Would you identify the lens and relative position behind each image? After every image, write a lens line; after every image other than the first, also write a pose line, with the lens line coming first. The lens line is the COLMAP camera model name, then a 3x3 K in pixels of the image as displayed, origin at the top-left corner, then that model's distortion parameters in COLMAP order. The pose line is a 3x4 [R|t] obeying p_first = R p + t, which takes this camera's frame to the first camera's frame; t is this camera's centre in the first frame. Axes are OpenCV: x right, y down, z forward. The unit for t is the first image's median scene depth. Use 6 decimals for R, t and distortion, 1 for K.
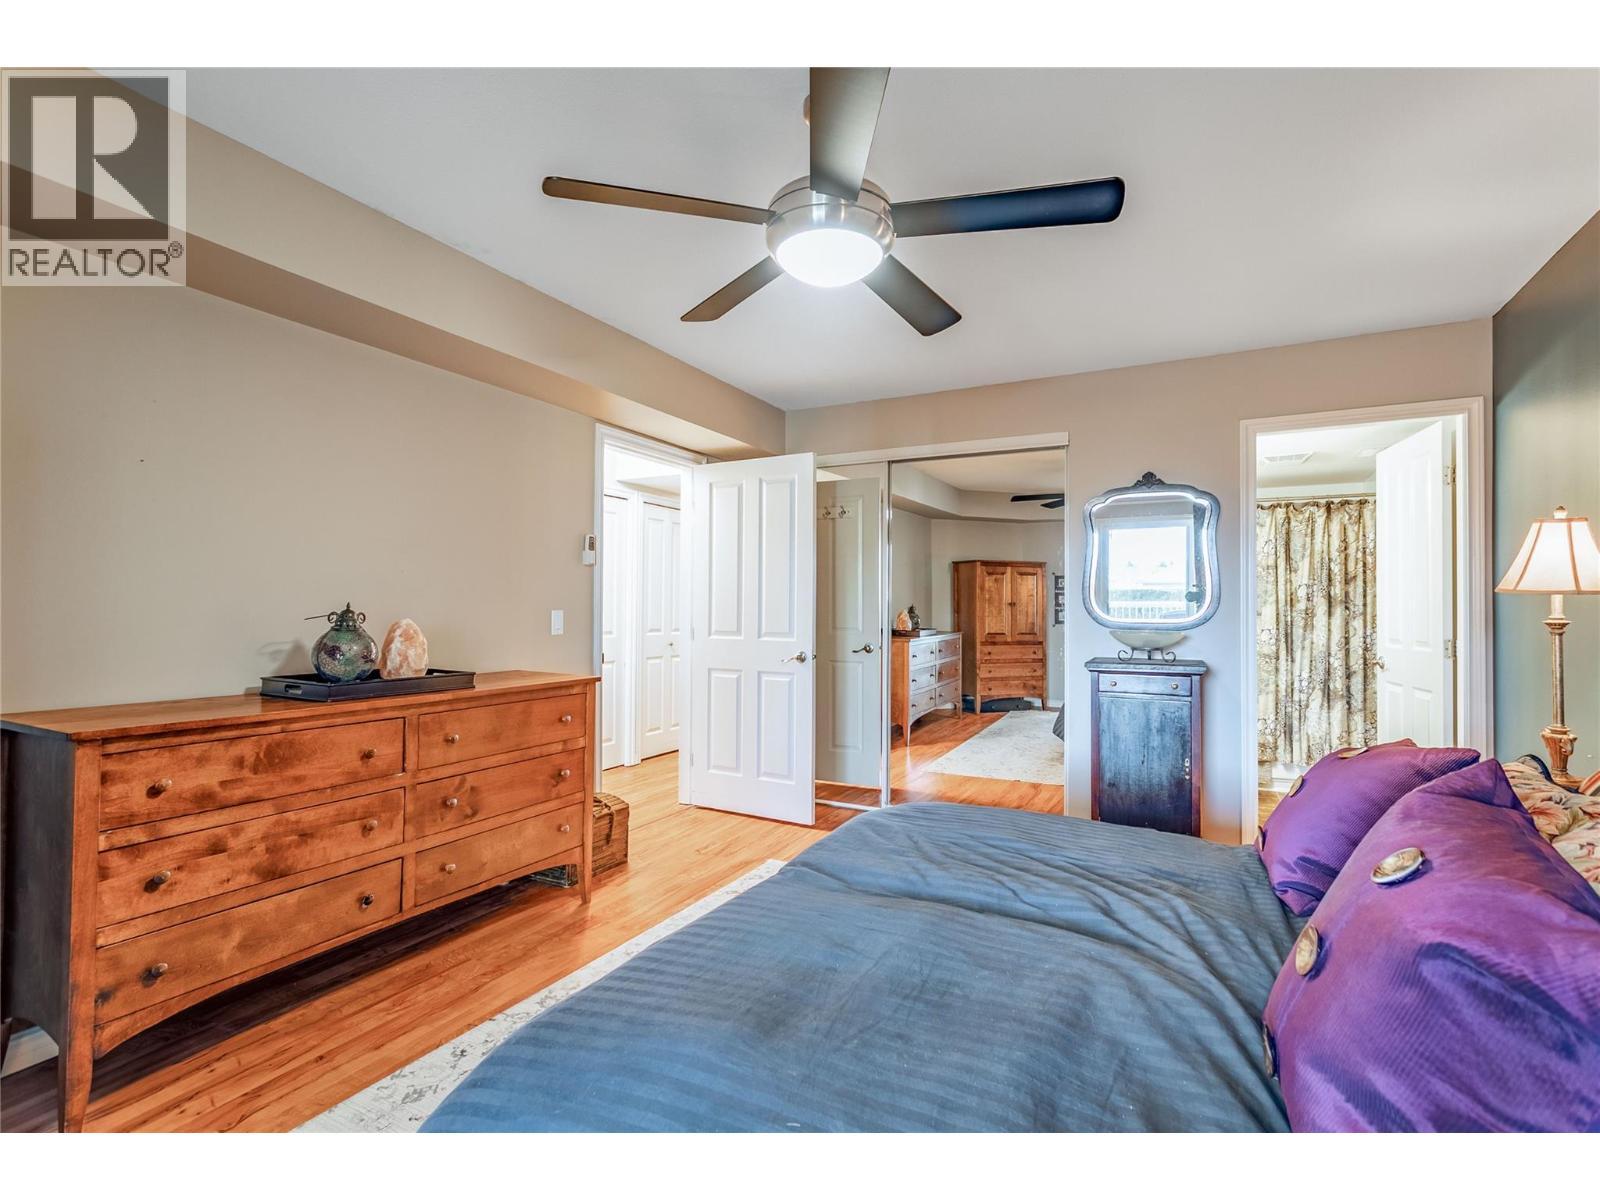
lens RADIAL K [[776.5, 0, 800.1], [0, 776.5, 603.3], [0, 0, 1]] dist [0.009850, -0.002247]
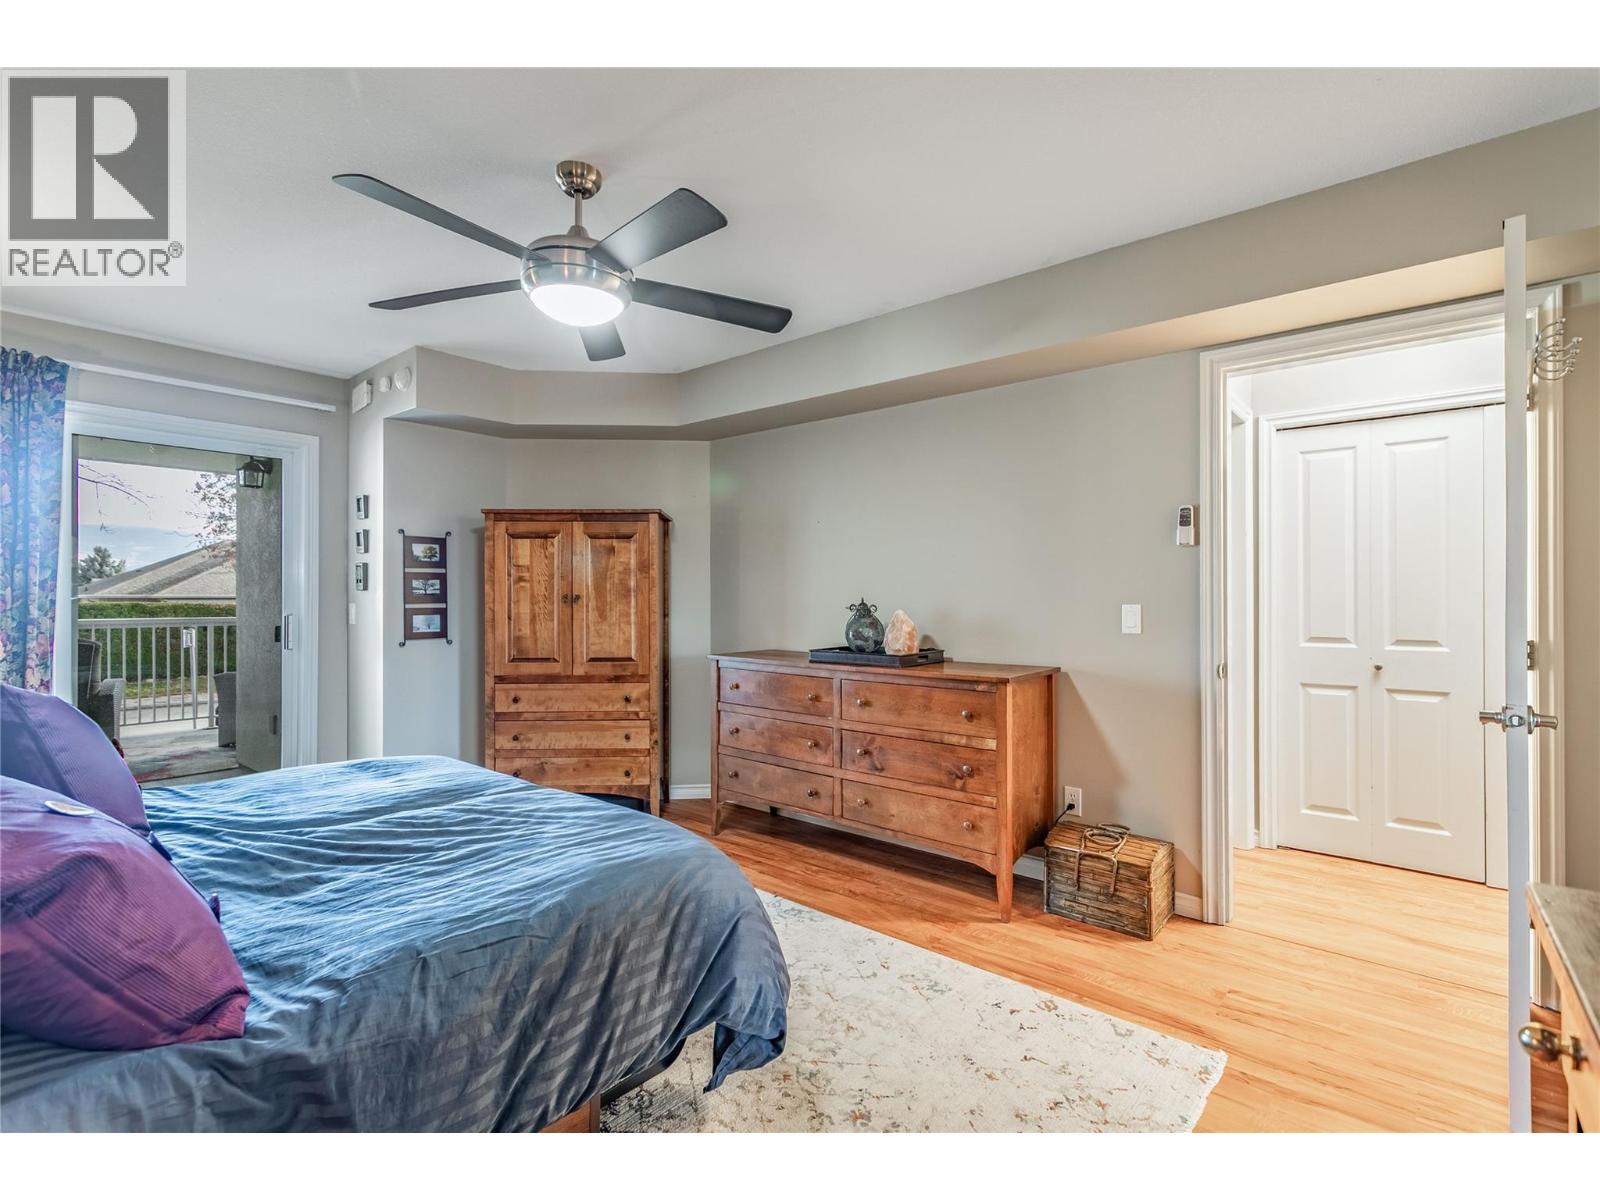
lens RADIAL K [[776.5, 0, 799.9], [0, 776.5, 593.5], [0, 0, 1]] dist [0.009850, -0.002247]
pose [[-0.240015, -0.009145, -0.970726, 0.792073], [0.006985, 0.999913, -0.011147, 0.005743], [0.970744, -0.009456, -0.239930, 1.151131]]
